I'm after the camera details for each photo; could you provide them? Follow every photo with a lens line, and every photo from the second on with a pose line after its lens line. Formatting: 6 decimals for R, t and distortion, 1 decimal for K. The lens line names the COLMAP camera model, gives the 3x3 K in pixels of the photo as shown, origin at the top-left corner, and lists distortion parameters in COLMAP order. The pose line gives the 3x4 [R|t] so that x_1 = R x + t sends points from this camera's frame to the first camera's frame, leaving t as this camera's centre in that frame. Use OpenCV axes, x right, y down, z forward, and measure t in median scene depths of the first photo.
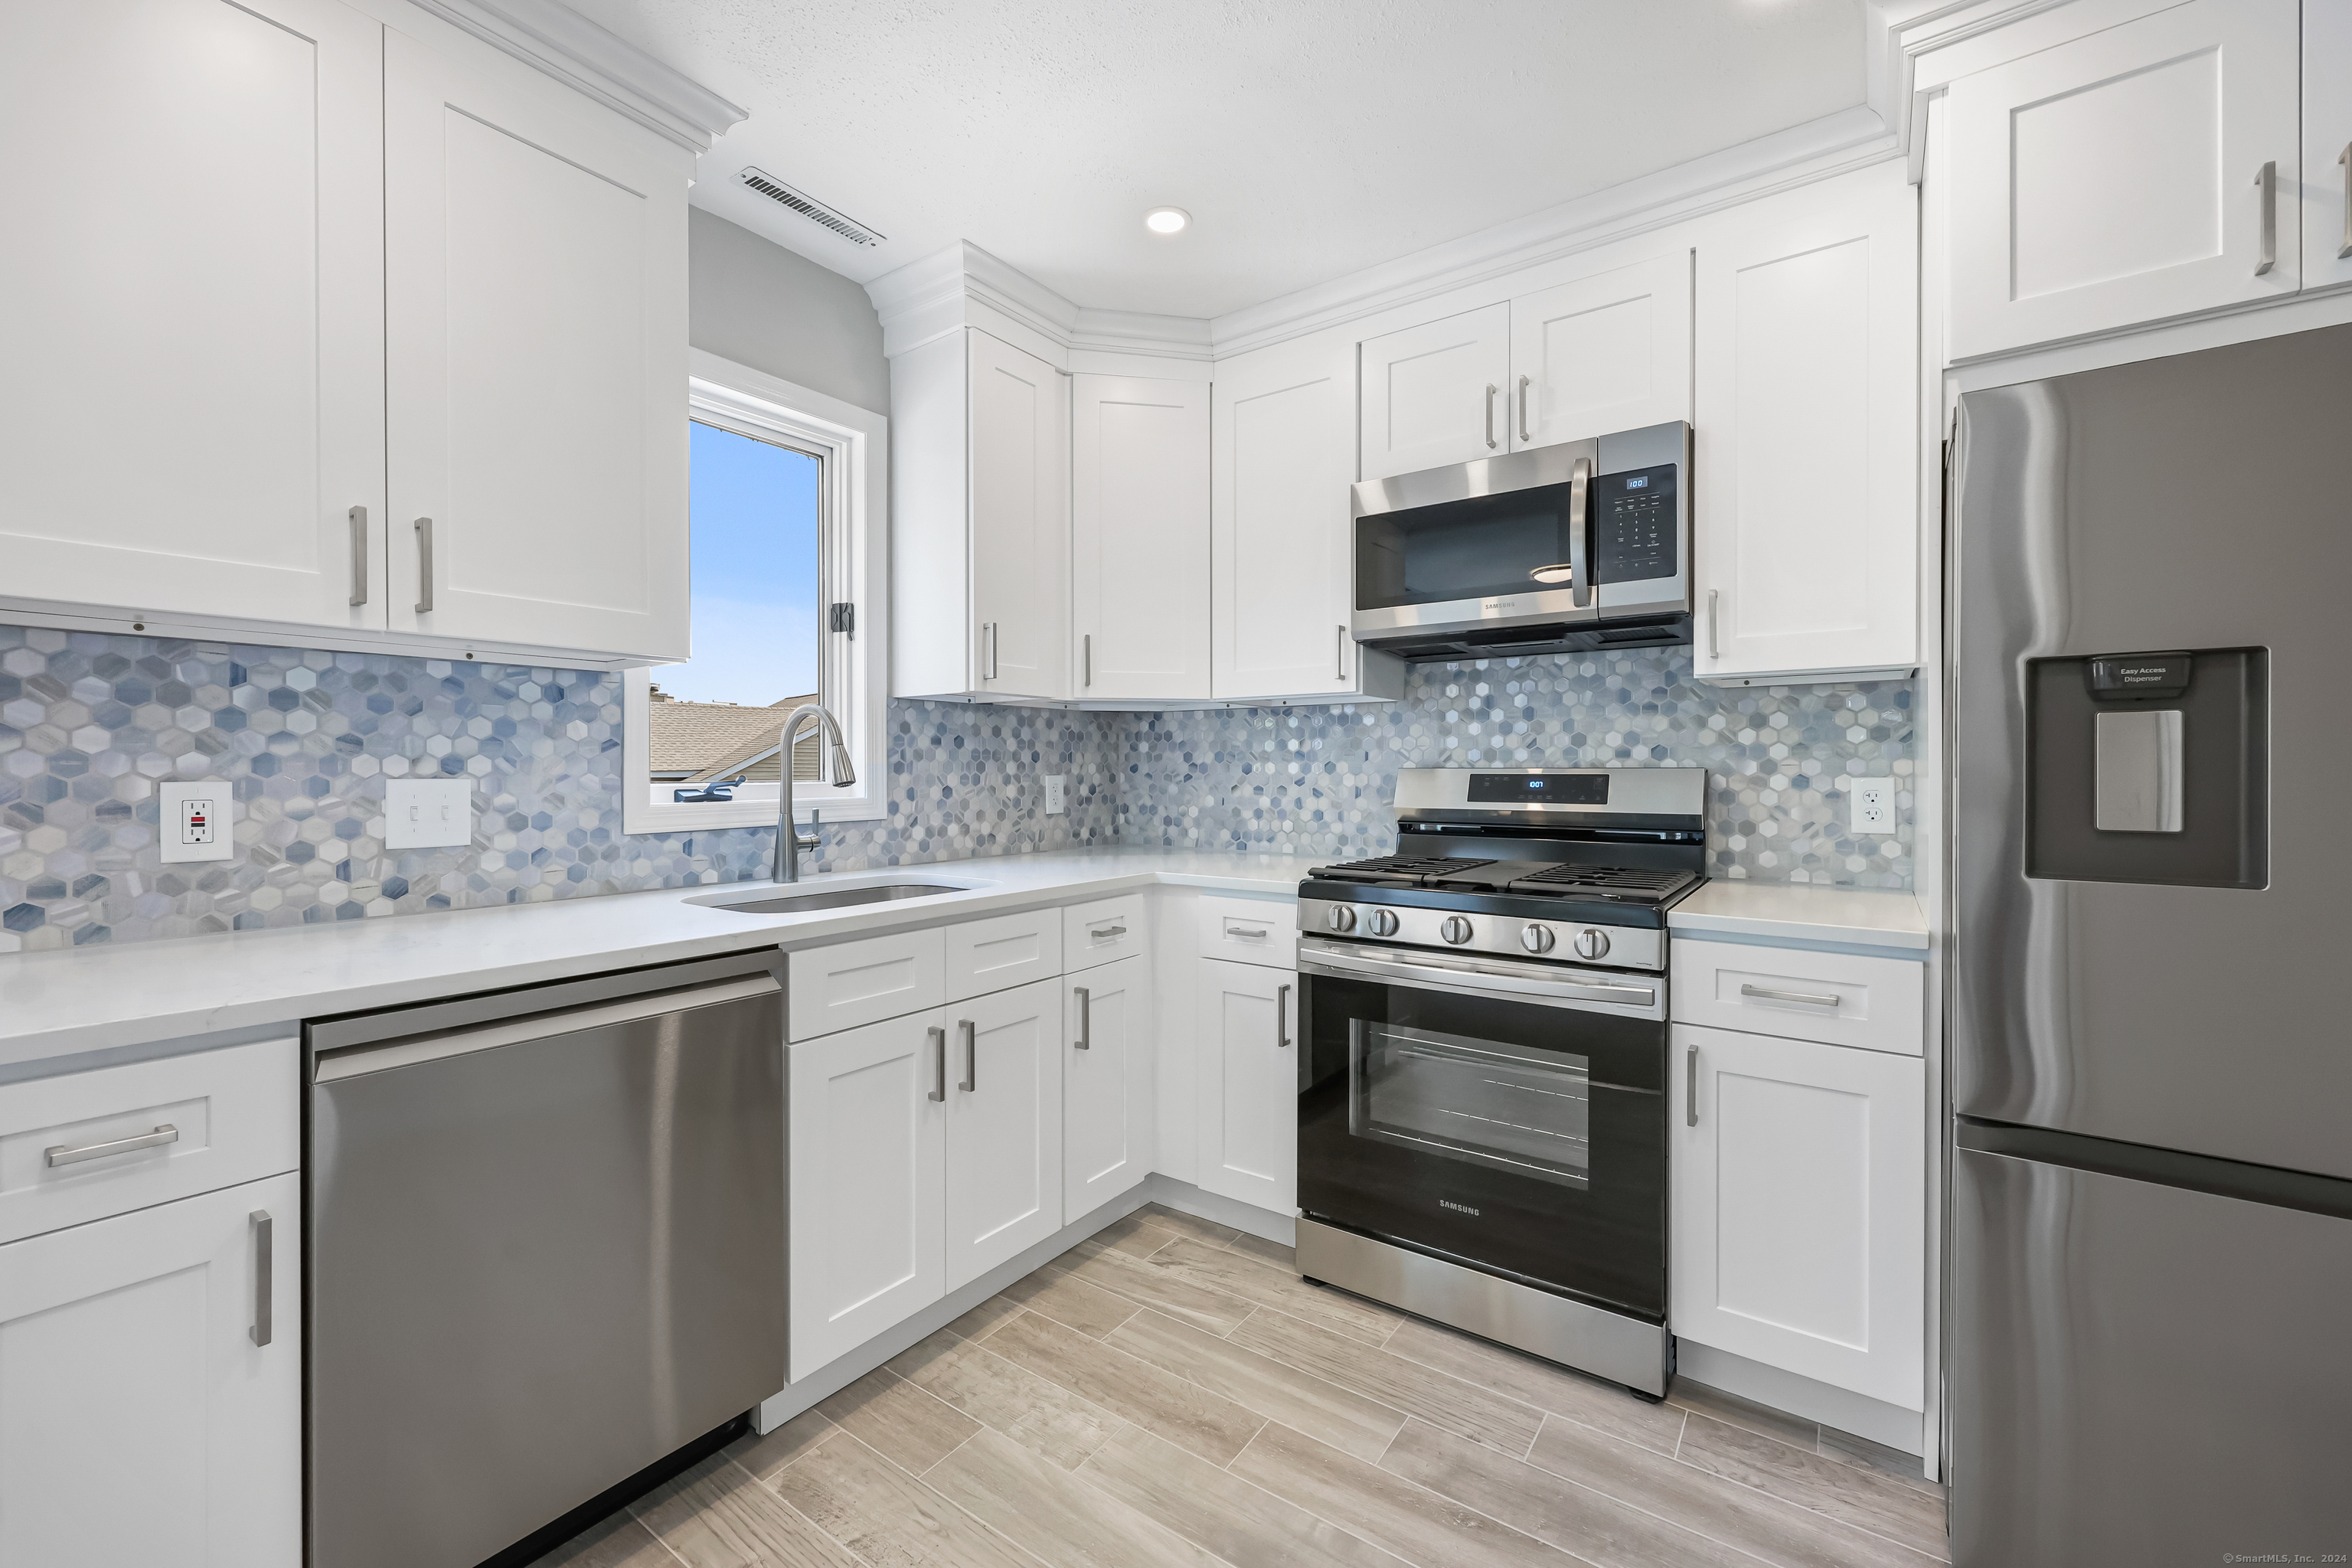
lens RADIAL K [[945.4, 0, 1179.7], [0, 945.4, 773.3], [0, 0, 1]] dist [0.000220, -0.000262]
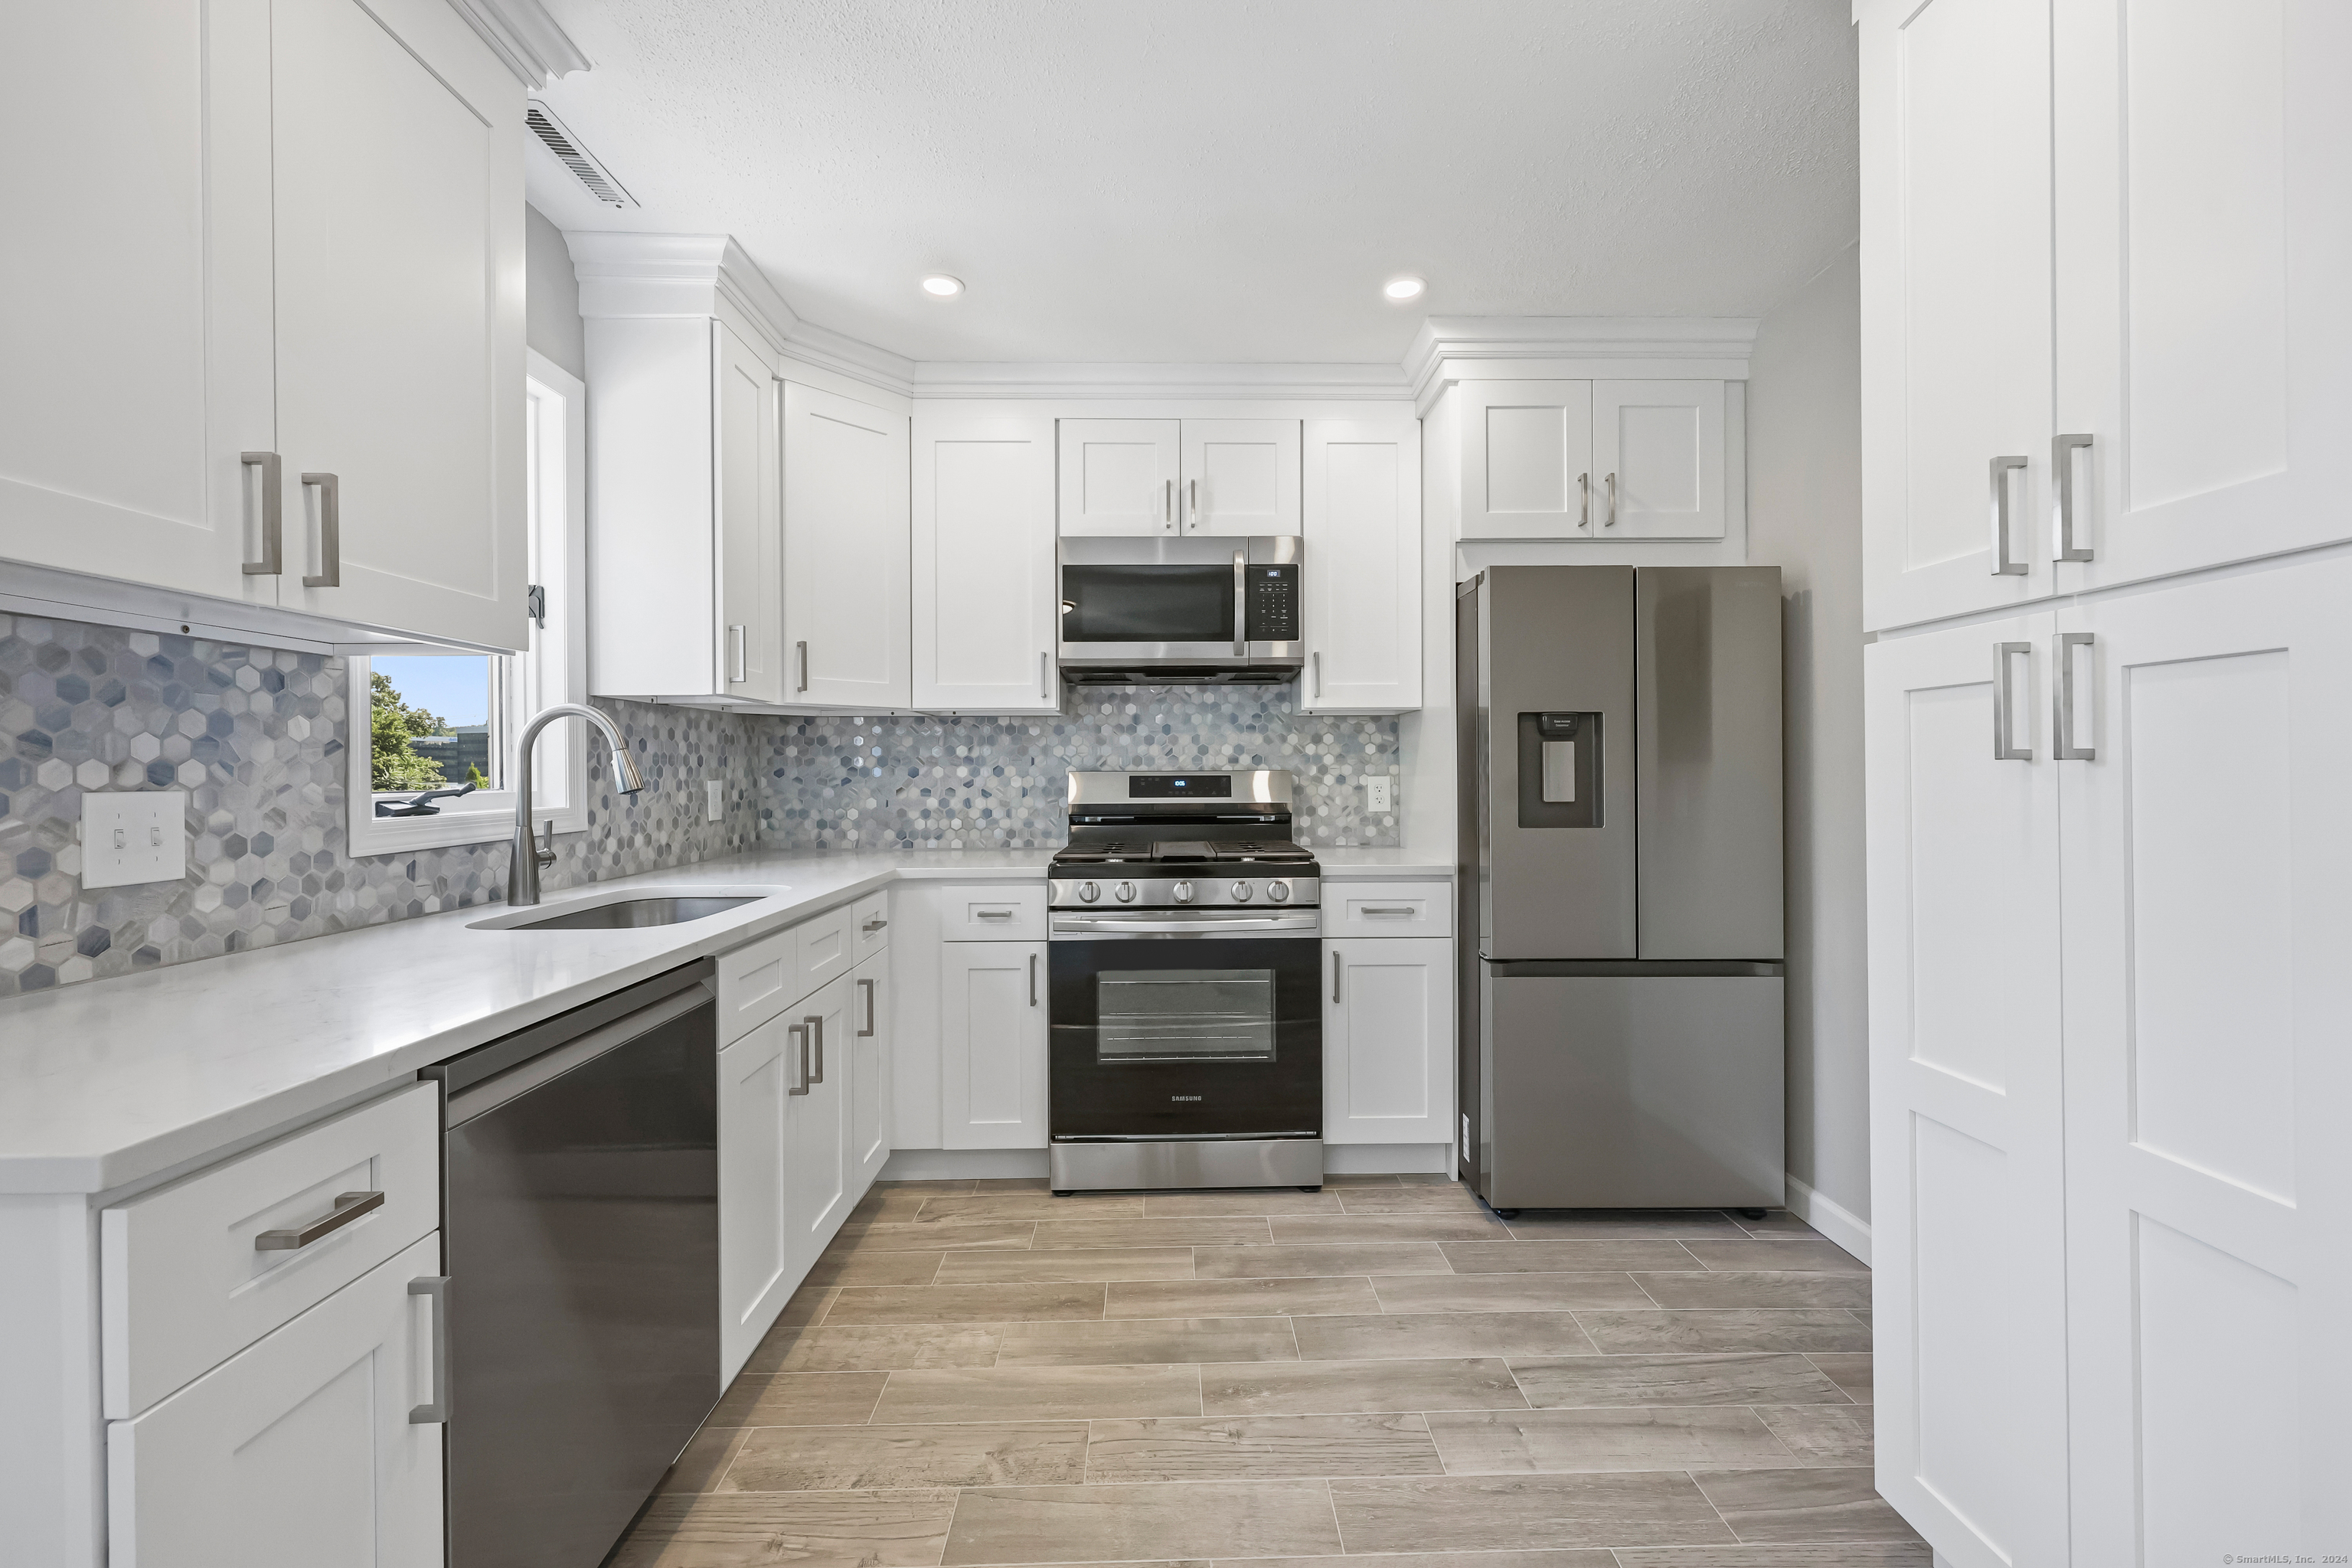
lens RADIAL K [[945.4, 0, 1179.7], [0, 945.4, 773.3], [0, 0, 1]] dist [0.000220, -0.000262]
pose [[0.802838, -0.005368, 0.596173, -0.451096], [0.006810, 0.999977, -0.000166, -0.002303], [-0.596158, 0.004193, 0.802856, -0.066581]]
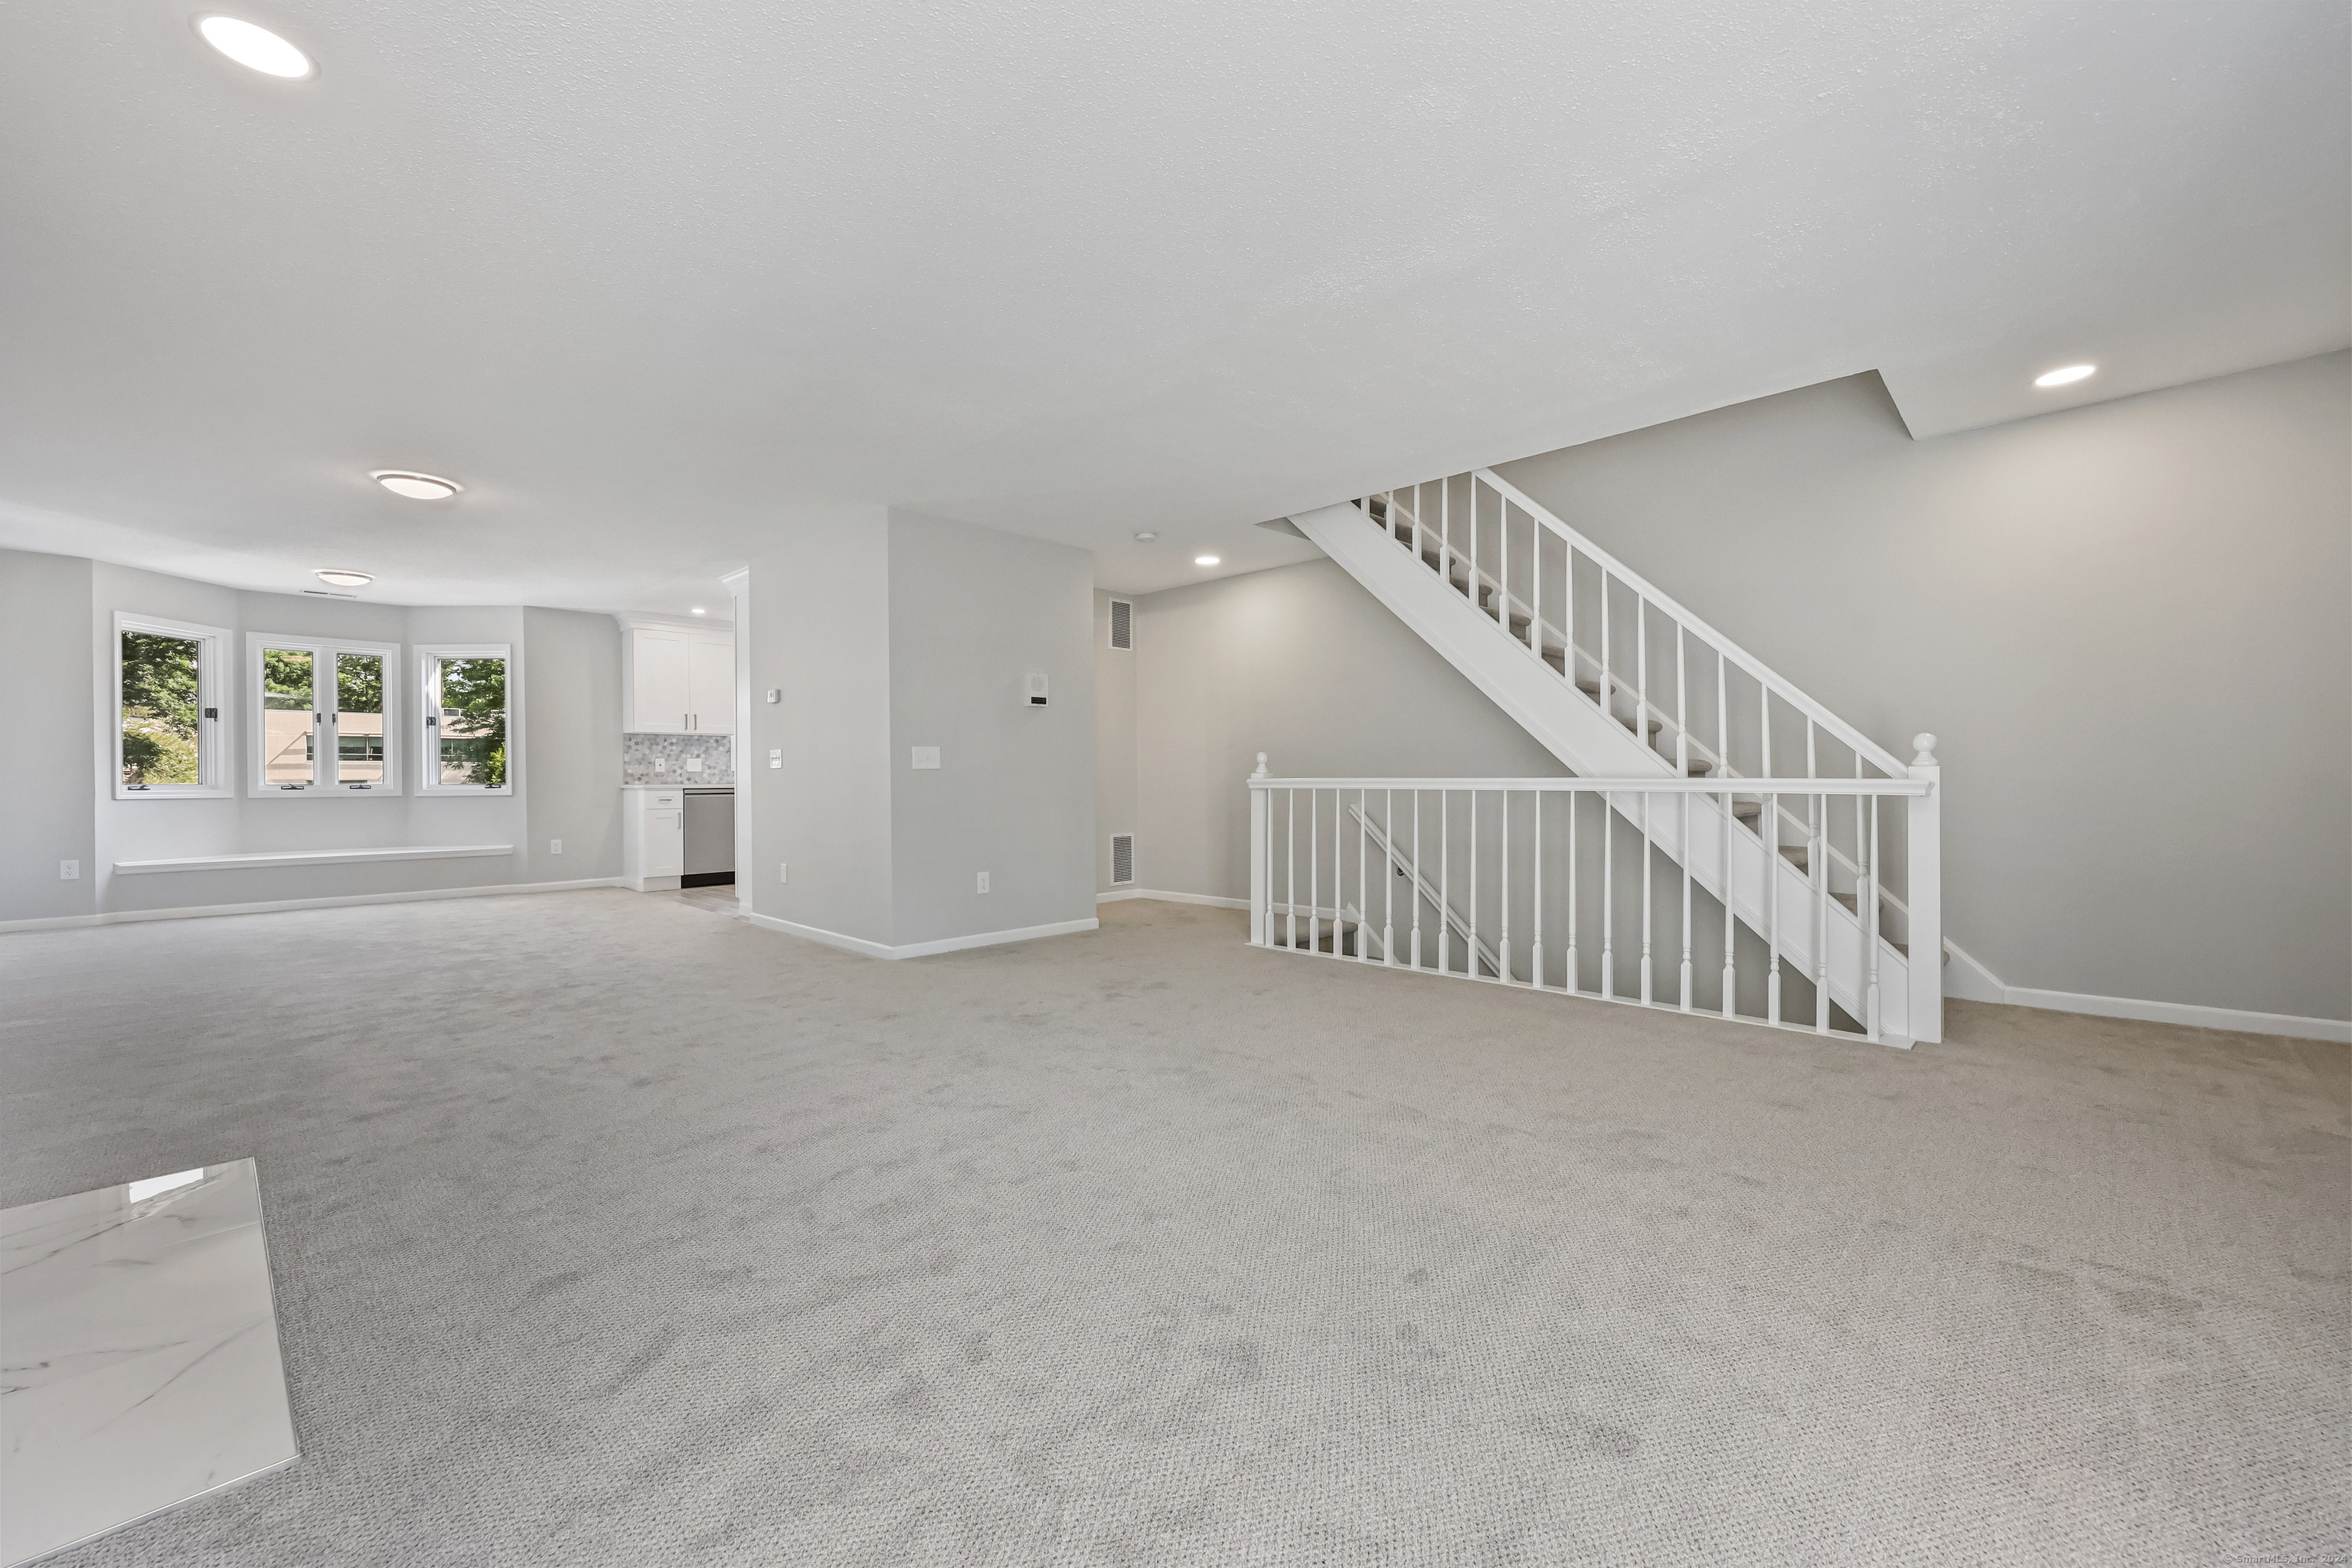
lens RADIAL K [[933.4, 0, 1181.9], [0, 933.4, 785.0], [0, 0, 1]] dist [-0.000393, -0.000014]
pose [[0.988774, -0.000305, -0.149419, 2.061032], [0.001525, 0.999966, 0.008045, 0.089632], [0.149412, -0.008183, 0.988741, -2.885472]]
